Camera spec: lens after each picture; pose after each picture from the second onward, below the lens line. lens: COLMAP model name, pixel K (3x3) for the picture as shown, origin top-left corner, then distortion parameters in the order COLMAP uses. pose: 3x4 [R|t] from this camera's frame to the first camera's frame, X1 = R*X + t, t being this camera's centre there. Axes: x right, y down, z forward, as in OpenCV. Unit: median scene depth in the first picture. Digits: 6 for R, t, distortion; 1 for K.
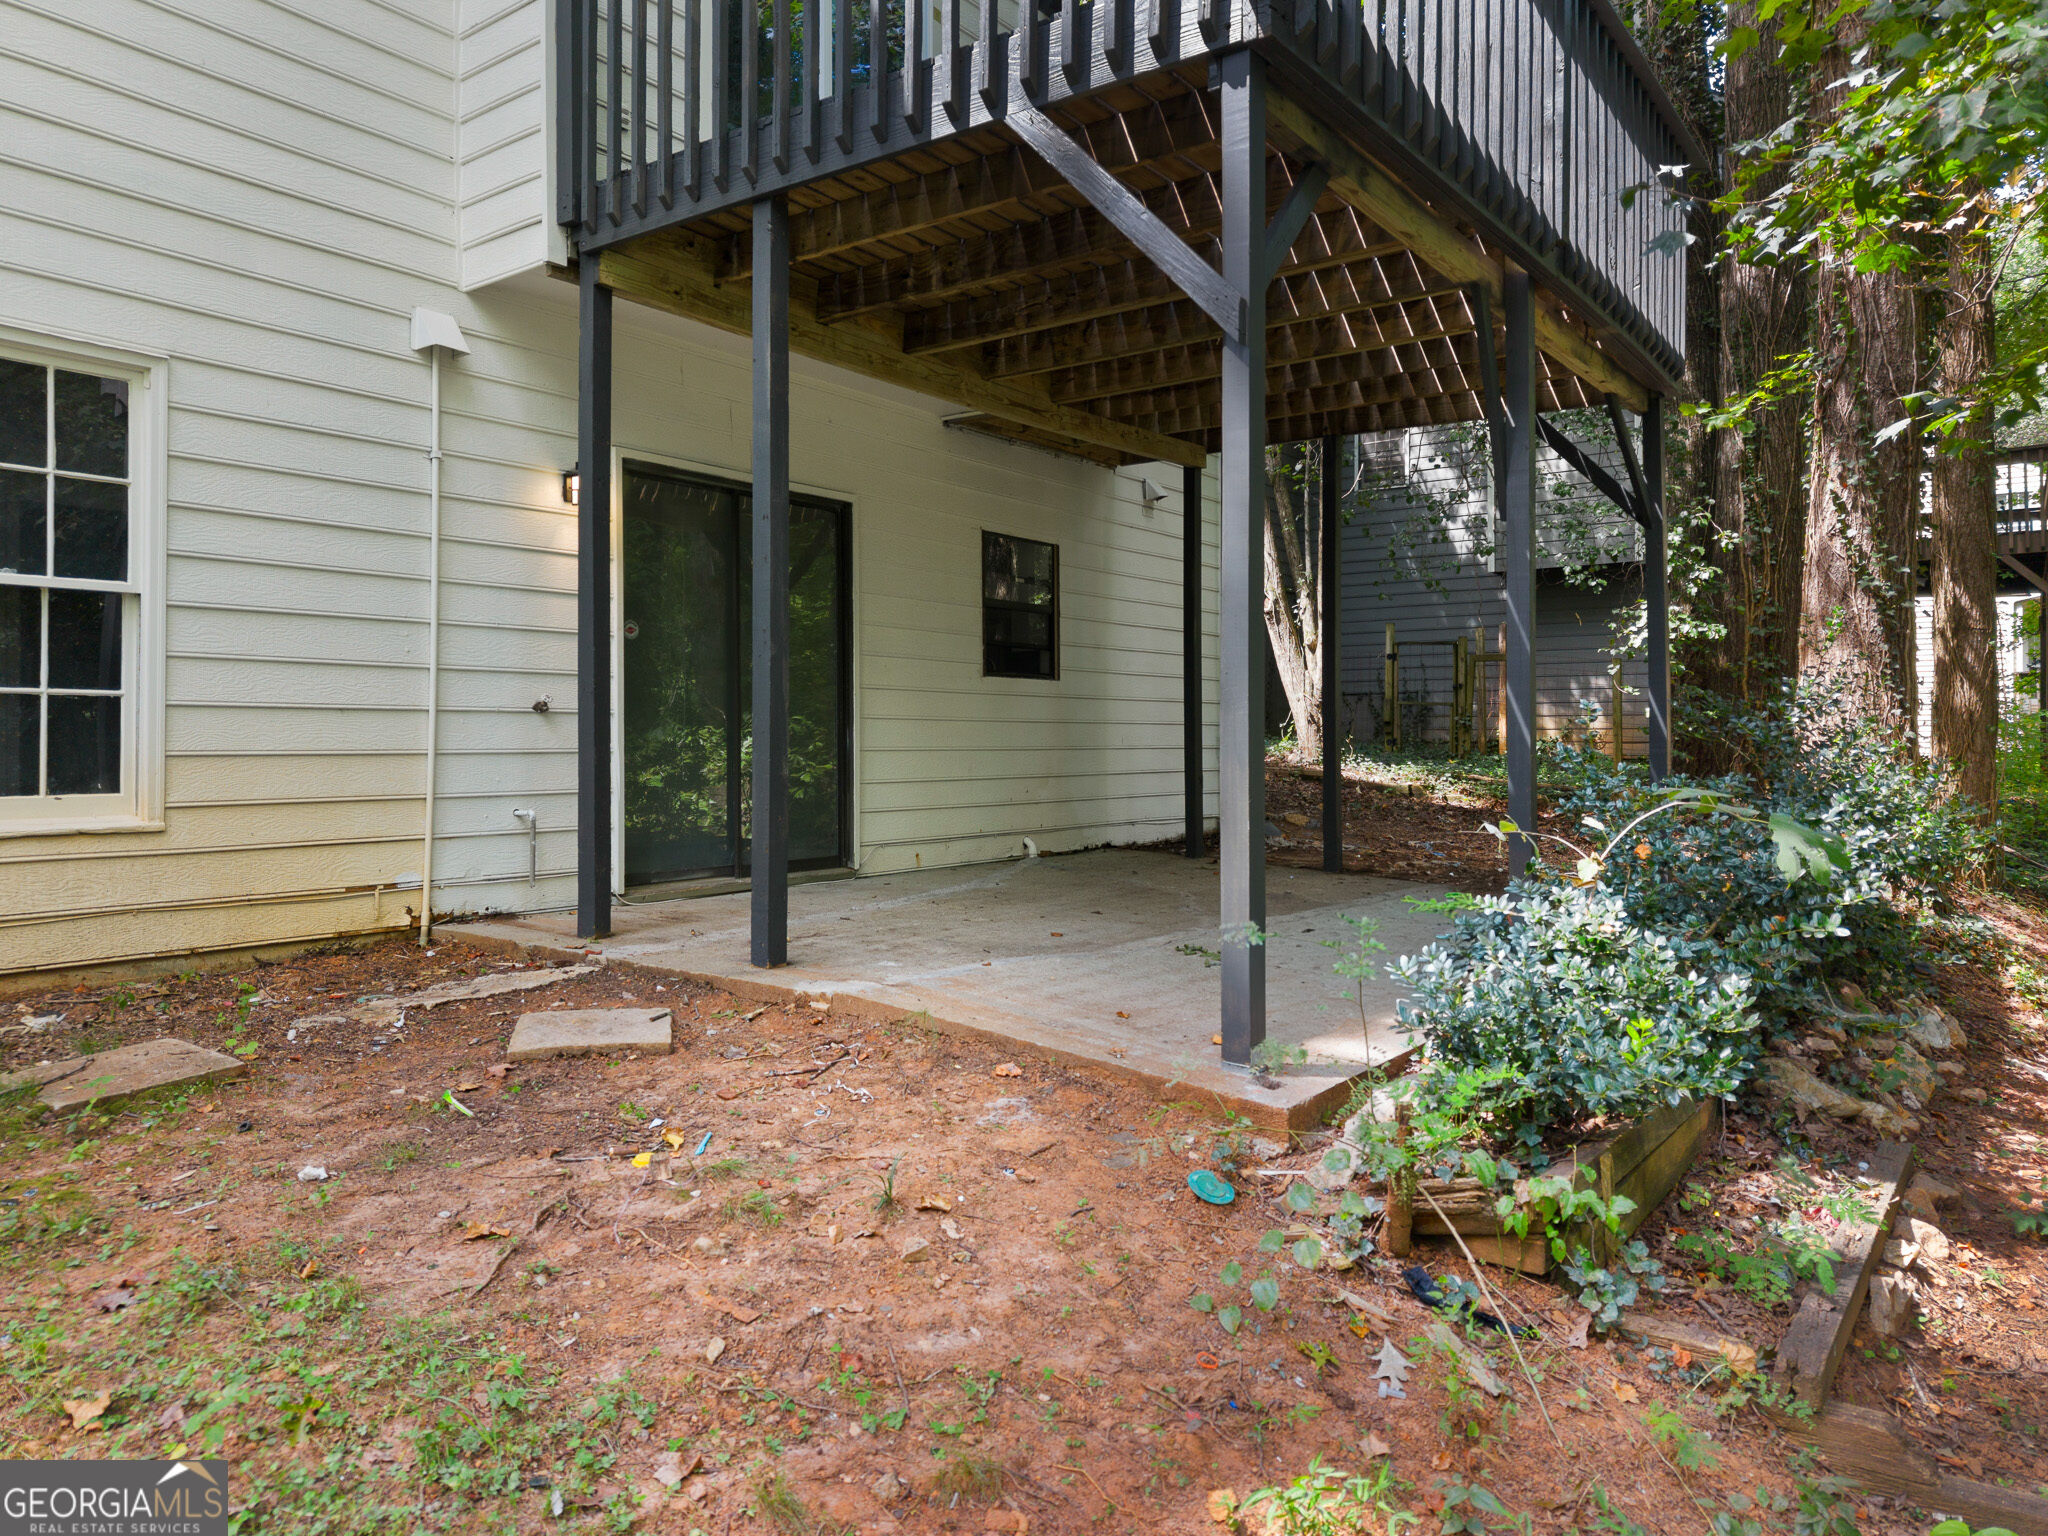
lens RADIAL K [[1395.5, 0, 1028.6], [0, 1395.5, 675.1], [0, 0, 1]] dist [0.031248, -0.001491]
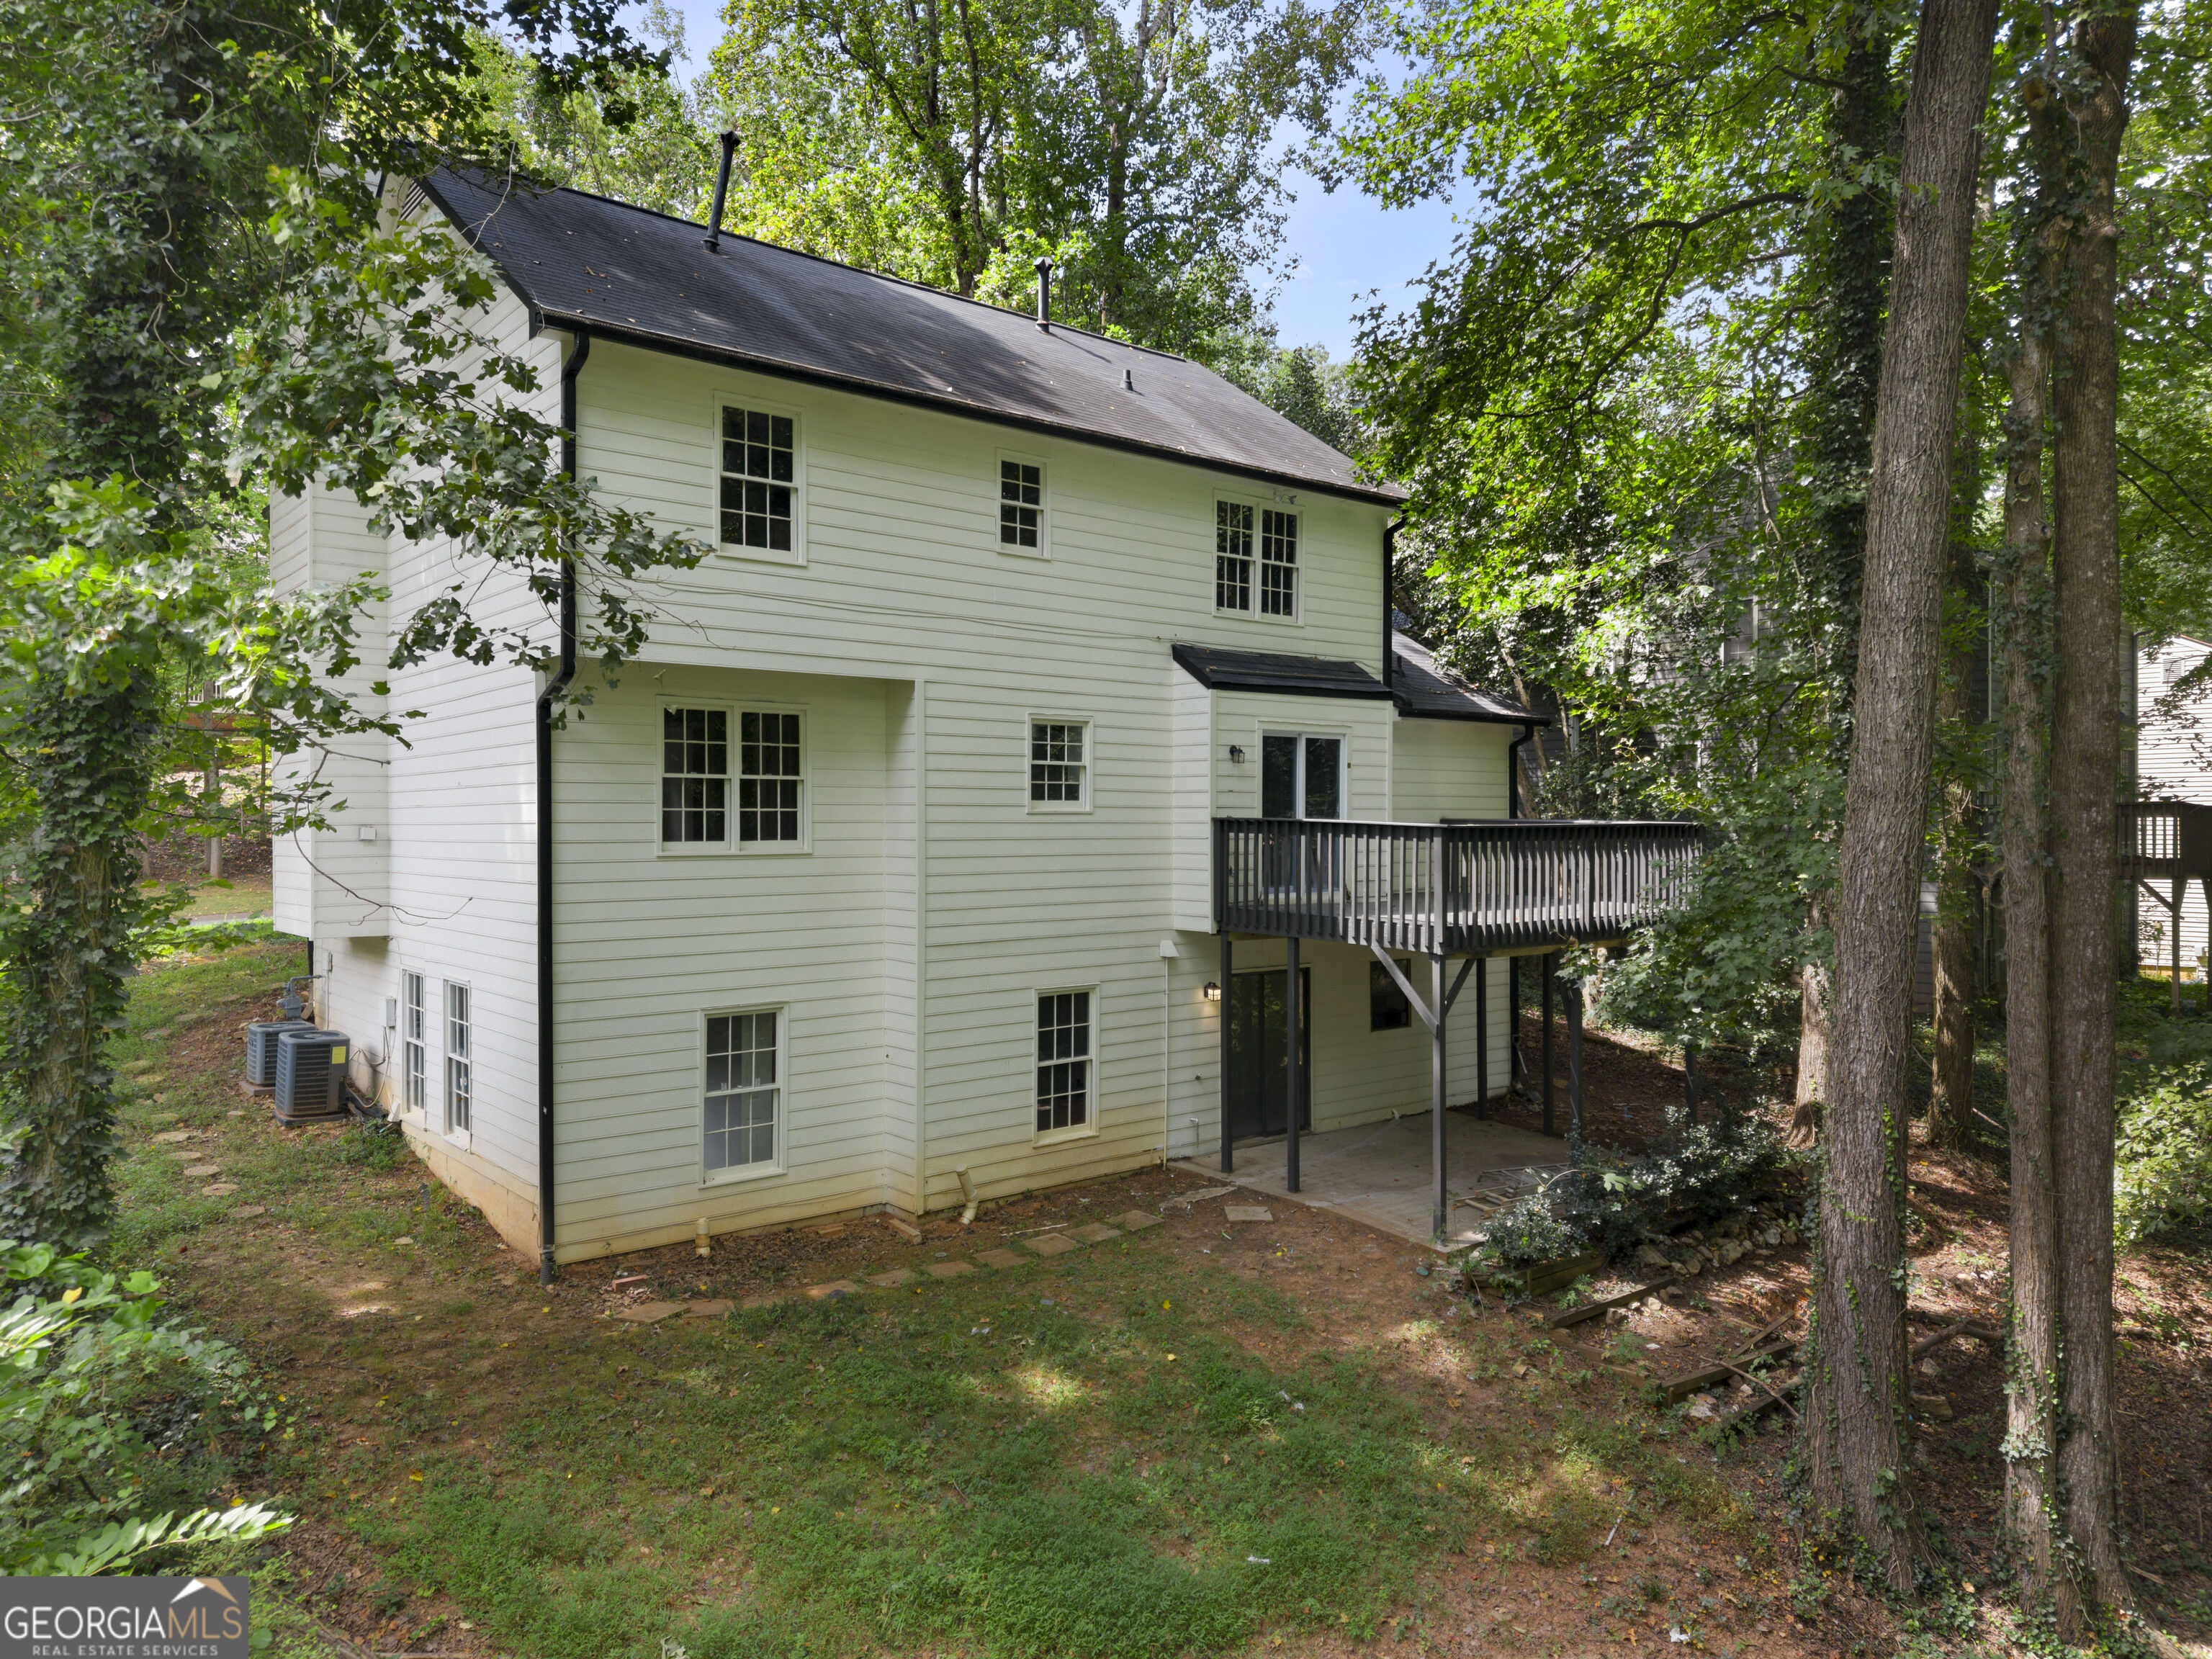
lens RADIAL K [[1487.3, 0, 1116.7], [0, 1487.3, 826.2], [0, 0, 1]] dist [0.057234, -0.002241]
pose [[0.975480, 0.001388, -0.220085, 0.171302], [0.010253, 0.998608, 0.051743, -0.873582], [0.219850, -0.052731, 0.974108, -2.537628]]
